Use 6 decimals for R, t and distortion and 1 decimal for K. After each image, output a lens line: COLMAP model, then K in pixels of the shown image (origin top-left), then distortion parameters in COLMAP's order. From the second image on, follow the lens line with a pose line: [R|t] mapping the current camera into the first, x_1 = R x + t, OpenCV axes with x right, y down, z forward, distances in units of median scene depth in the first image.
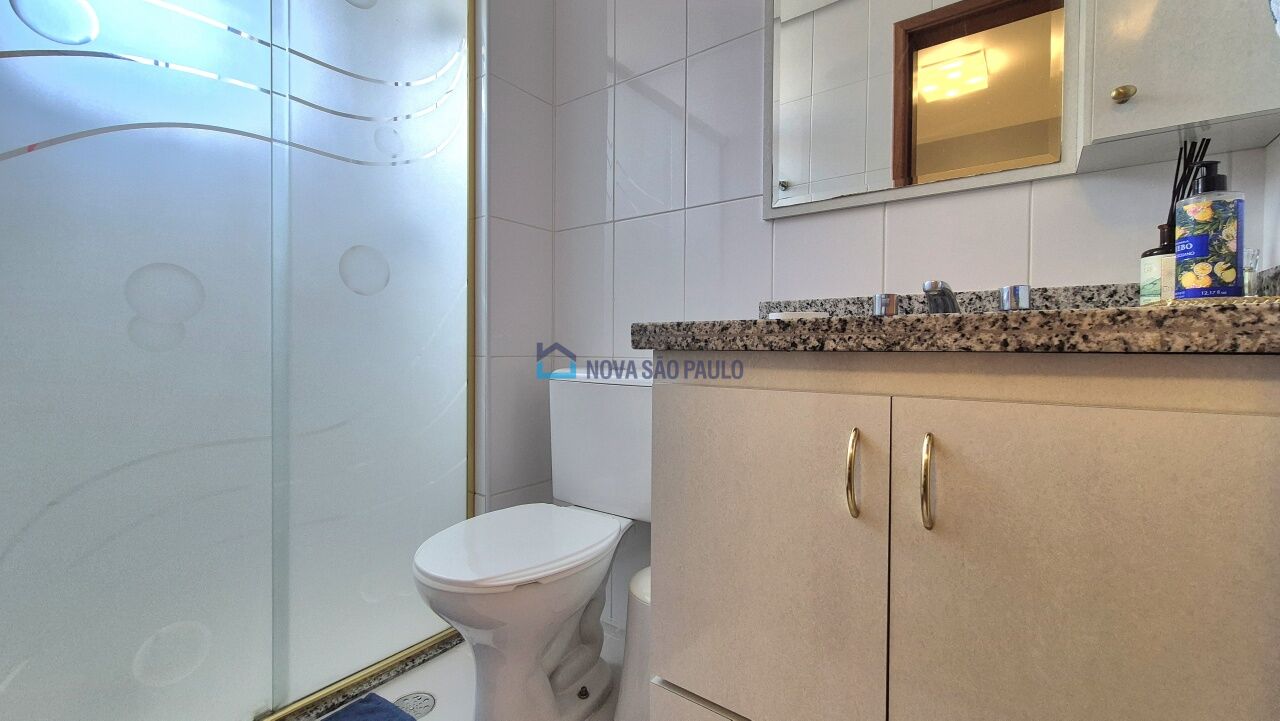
lens RADIAL K [[523.1, 0, 643.0], [0, 523.1, 351.8], [0, 0, 1]] dist [-0.000017, 0.000002]
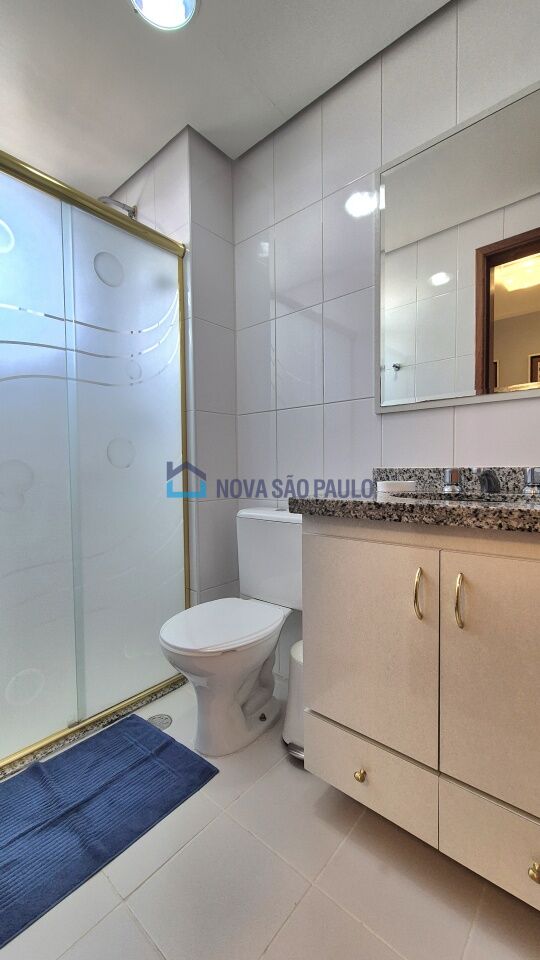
lens RADIAL K [[392.3, 0, 270.0], [0, 392.3, 480.0], [0, 0, 1]] dist [-0.000017, 0.000002]
pose [[0.997104, -0.015897, -0.074364, 0.009347], [0.017741, 0.999550, 0.024208, -0.106751], [0.073946, -0.025457, 0.996937, -0.183659]]
